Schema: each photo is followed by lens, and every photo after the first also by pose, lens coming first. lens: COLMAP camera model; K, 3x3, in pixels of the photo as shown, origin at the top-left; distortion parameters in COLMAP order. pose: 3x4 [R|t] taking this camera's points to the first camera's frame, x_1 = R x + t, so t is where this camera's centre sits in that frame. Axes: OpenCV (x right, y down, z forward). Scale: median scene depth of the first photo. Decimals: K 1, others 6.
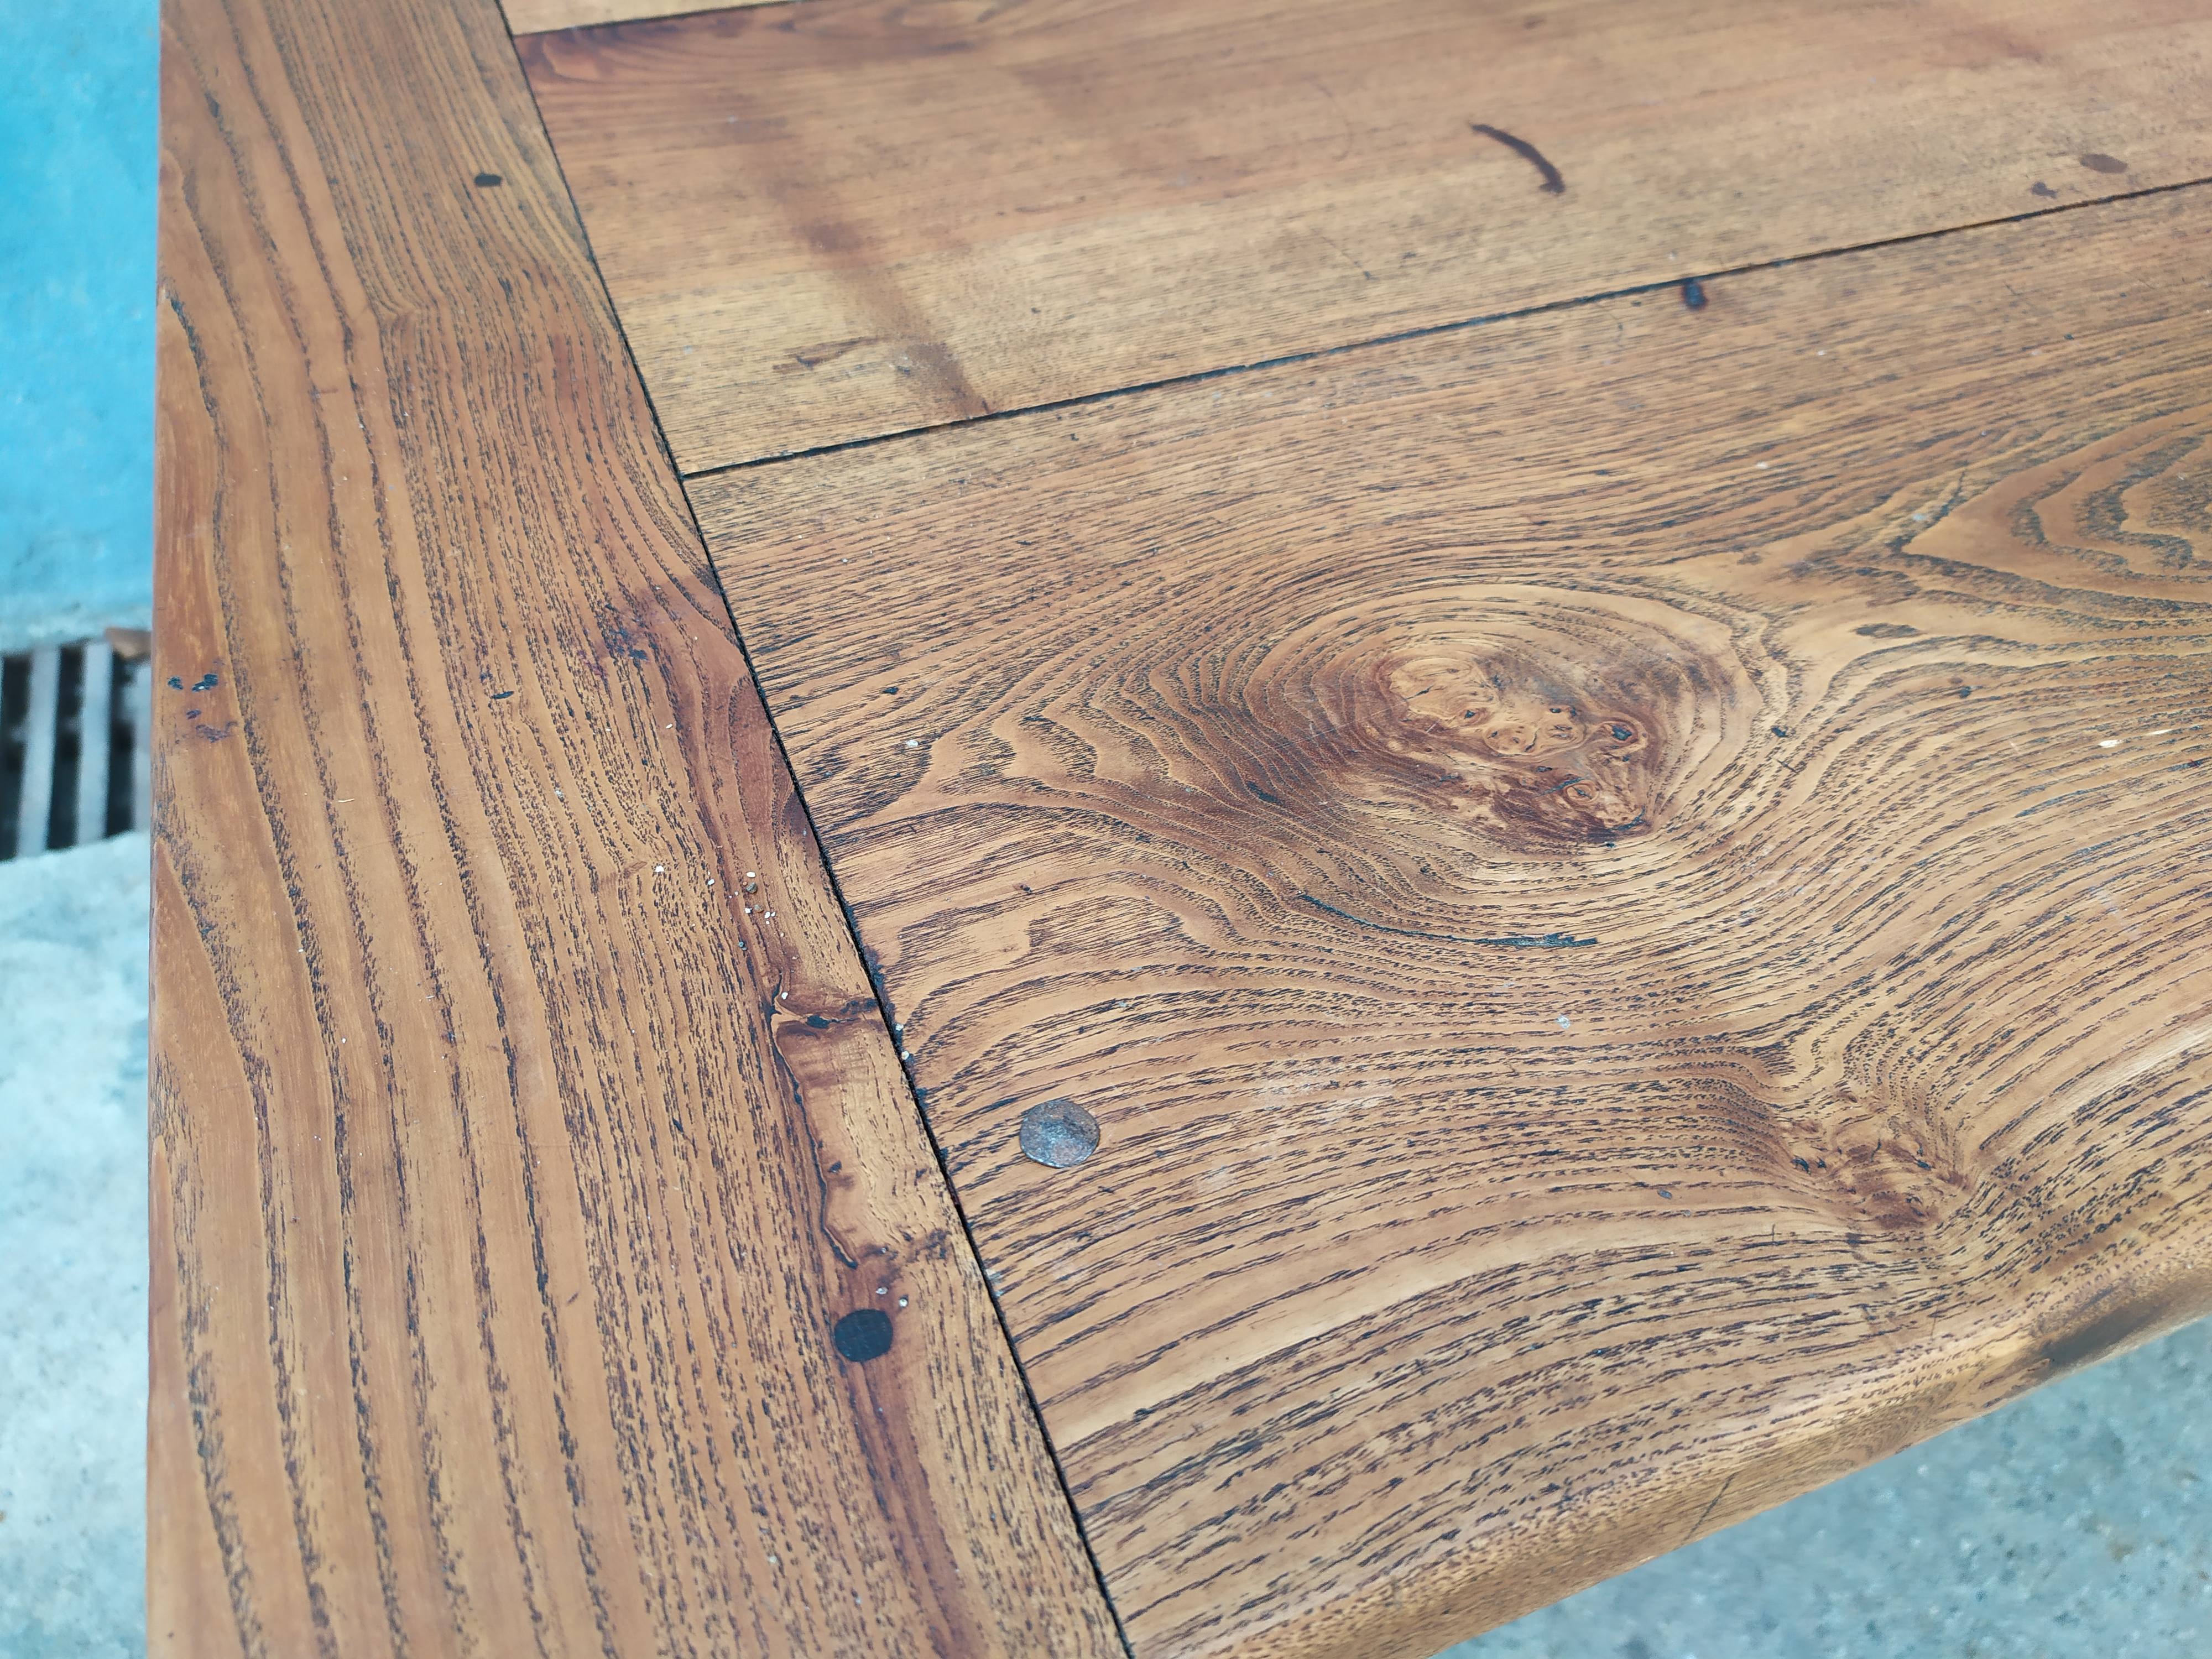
lens RADIAL K [[1728.7, 0, 1116.6], [0, 1728.7, 831.1], [0, 0, 1]] dist [-0.007610, -0.009002]
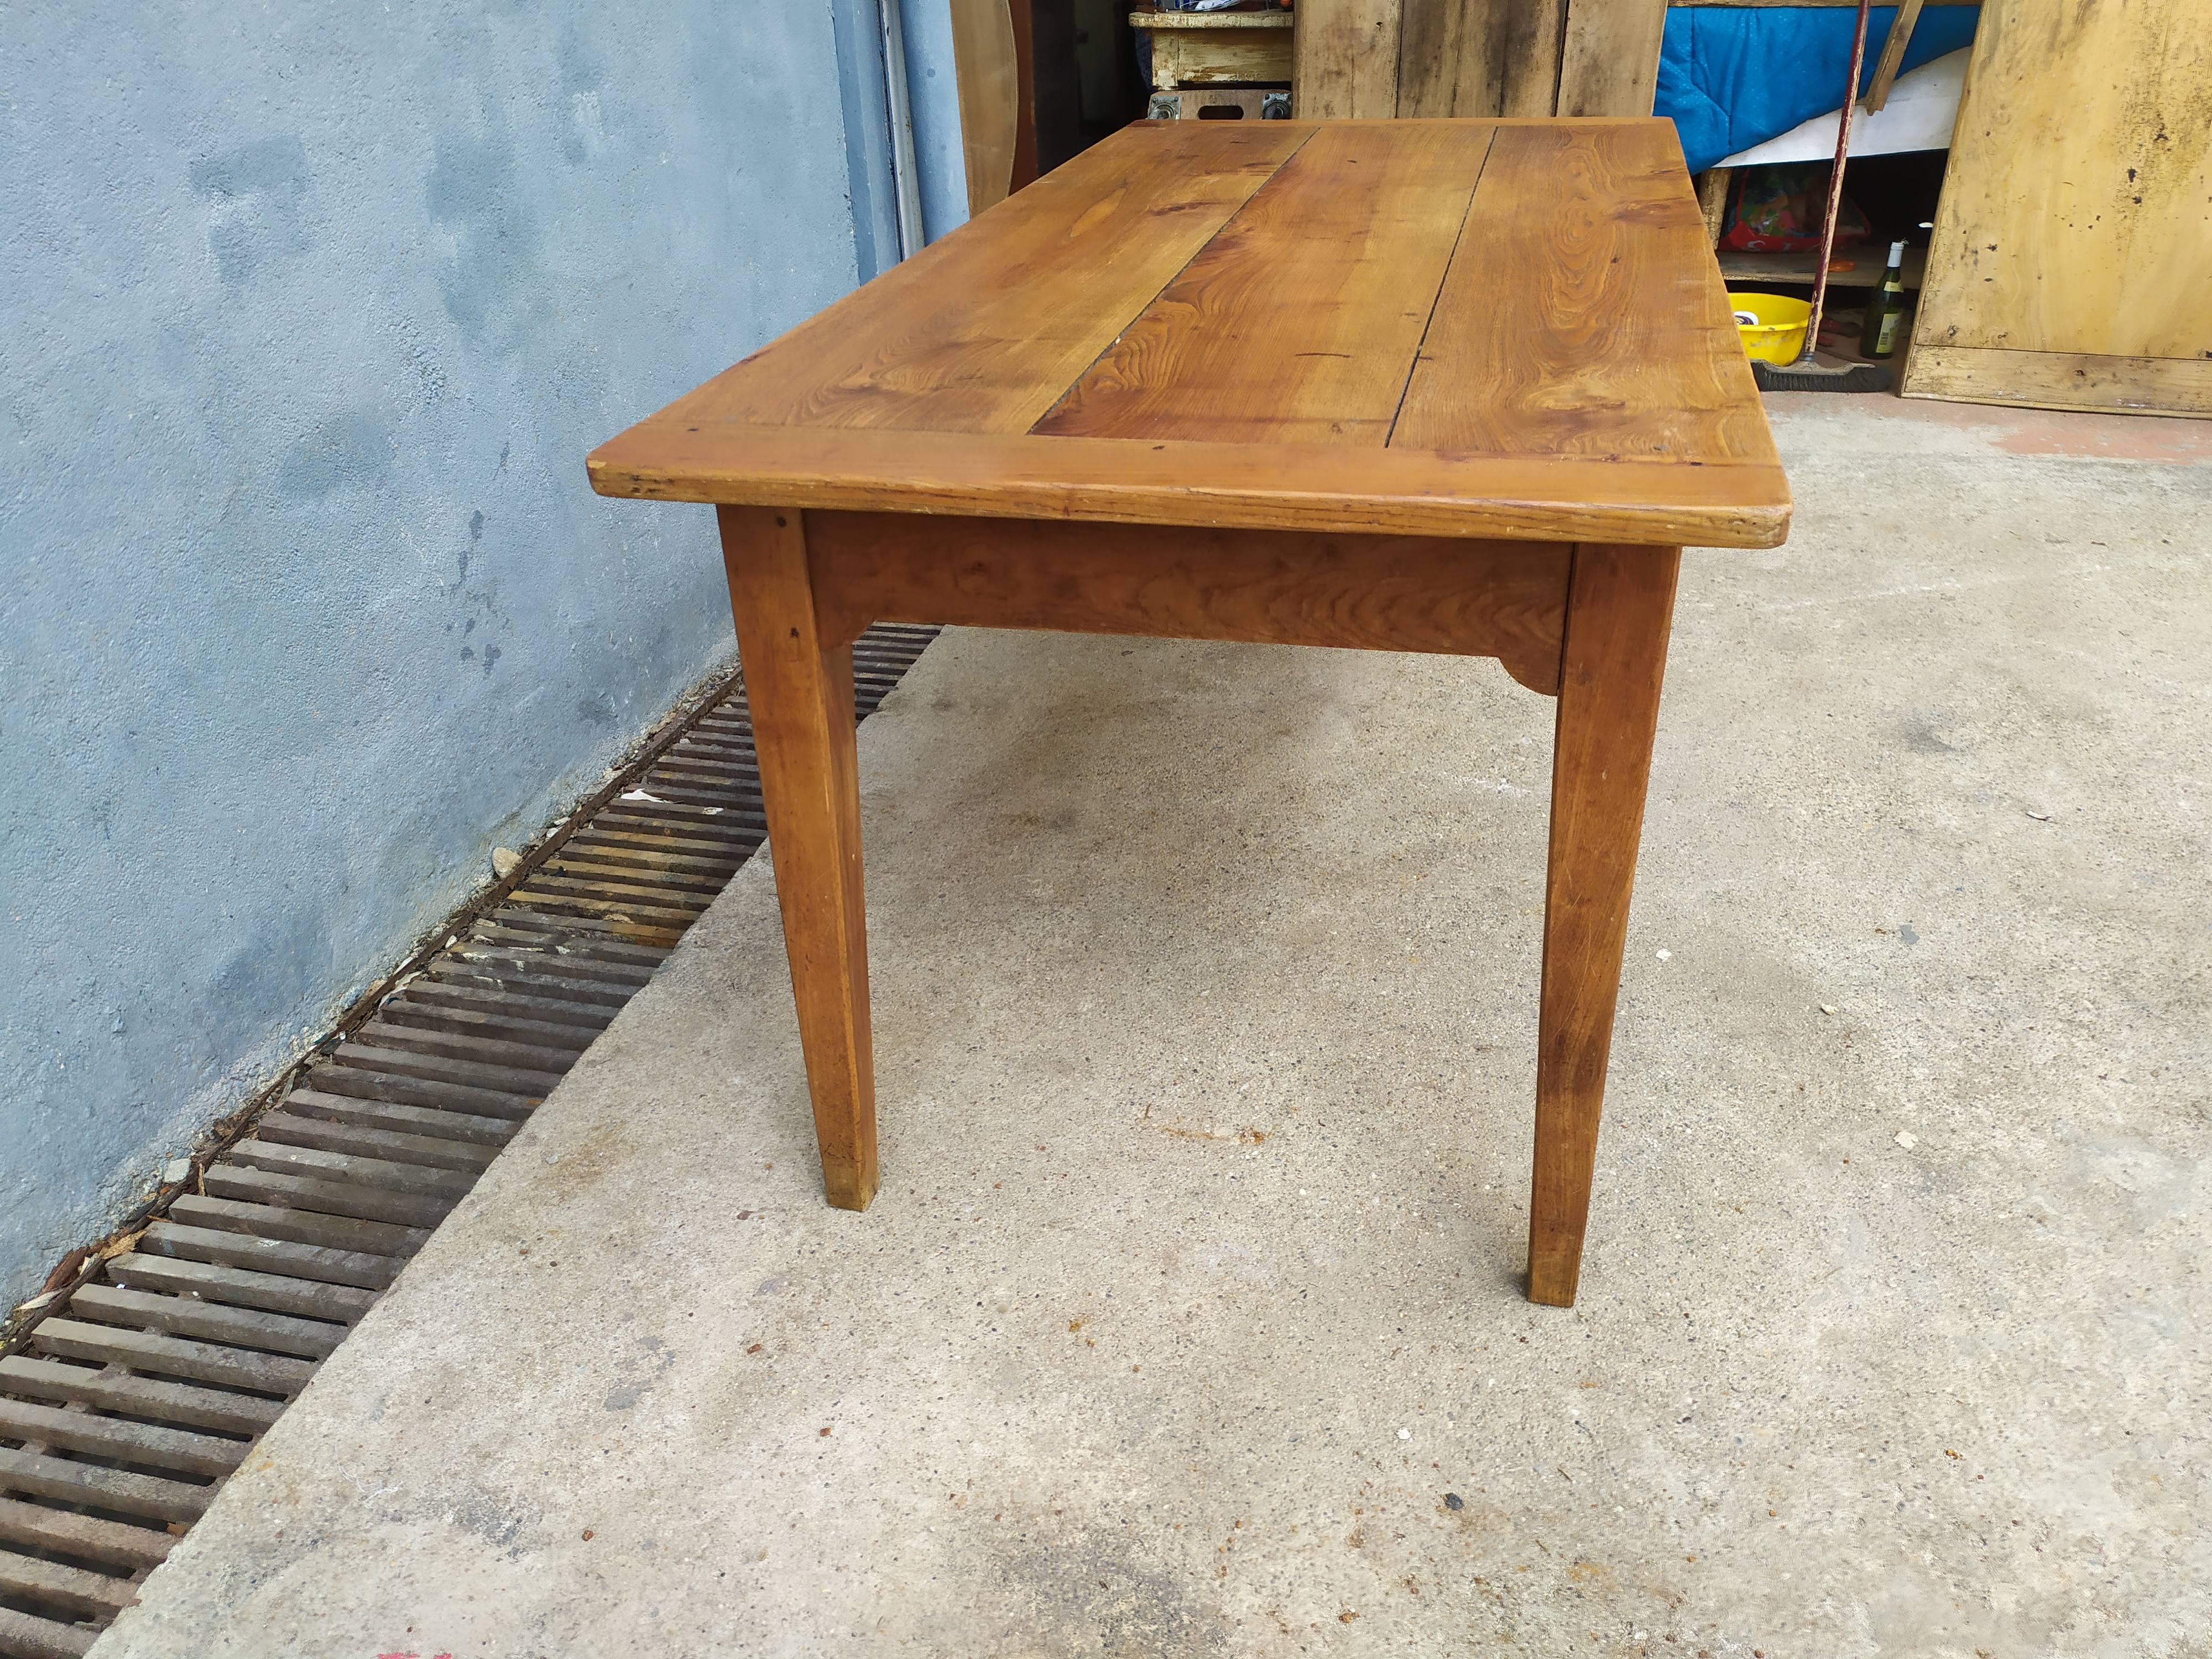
lens RADIAL K [[1675.3, 0, 1125.9], [0, 1675.3, 821.3], [0, 0, 1]] dist [0.067786, -0.083546]
pose [[0.573486, -0.429563, 0.697560, -2.887539], [0.605641, 0.795698, -0.007921, 0.084360], [-0.551645, 0.427013, 0.716483, -0.692368]]
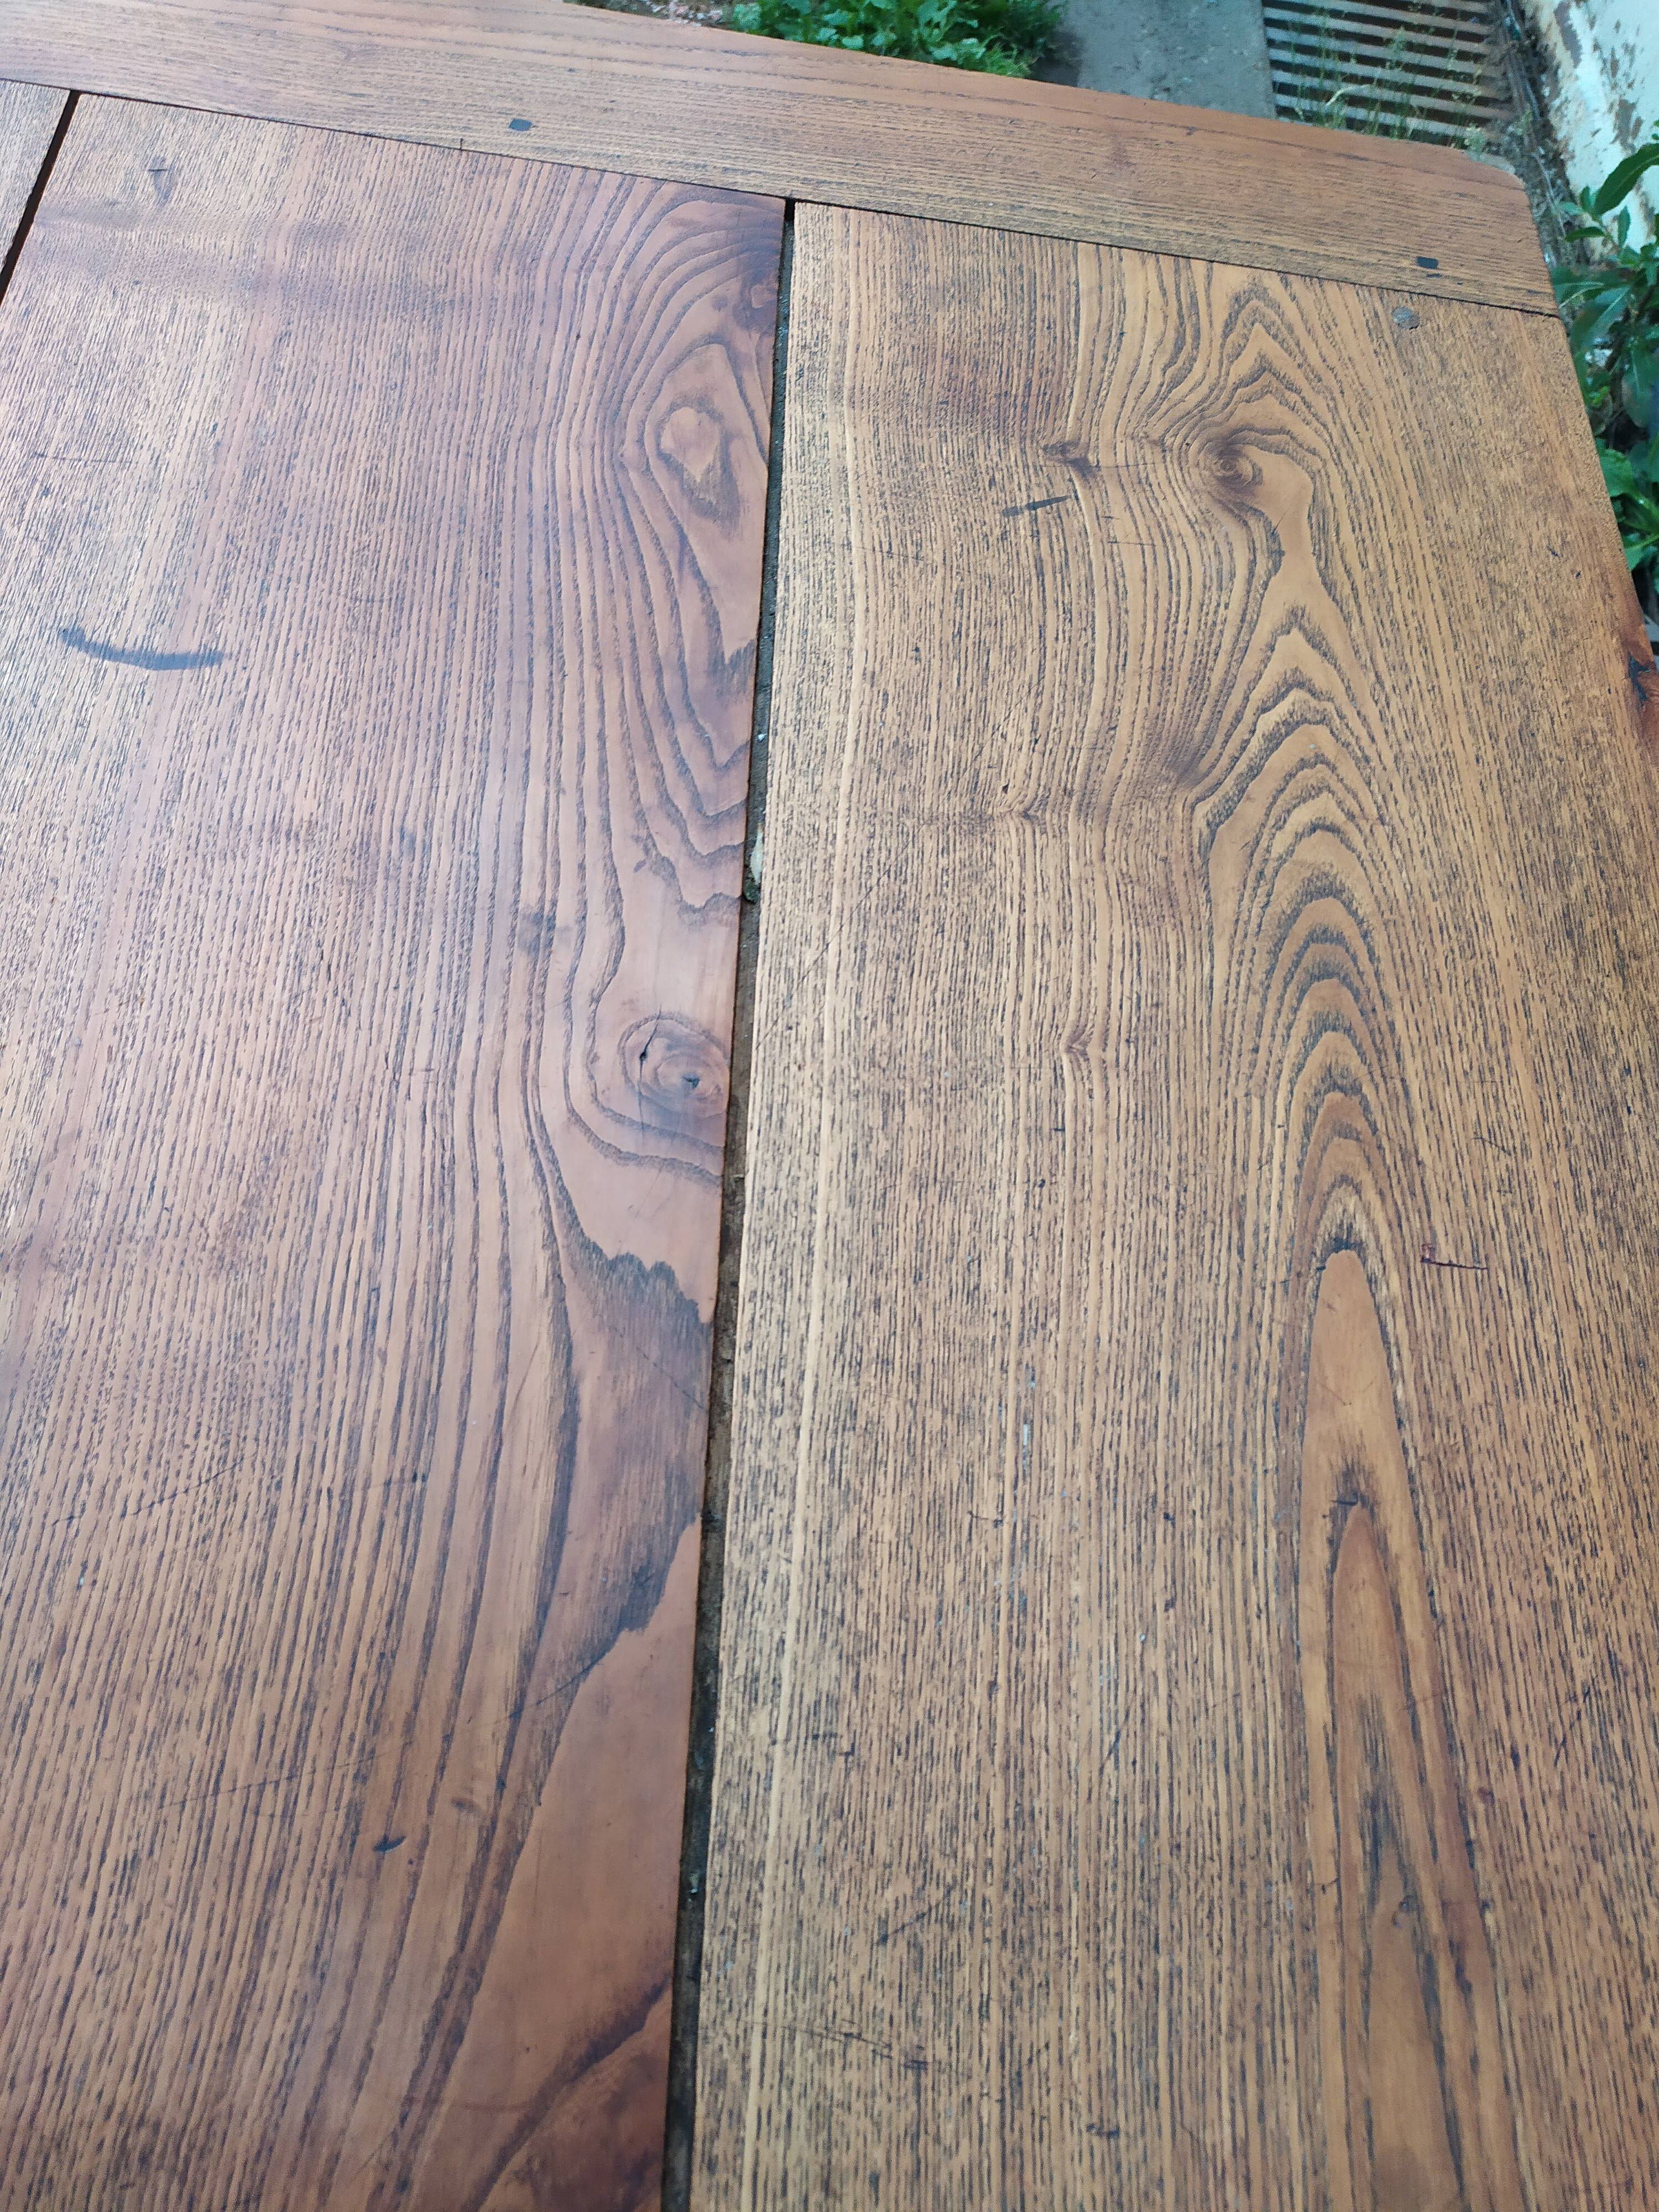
lens RADIAL K [[1656.1, 0, 827.4], [0, 1656.1, 1062.6], [0, 0, 1]] dist [0.062387, -0.068897]
pose [[-0.393093, 0.782803, -0.482387, 0.947705], [-0.735299, 0.047386, 0.676085, -1.716912], [0.552099, 0.620463, 0.556967, 0.997745]]
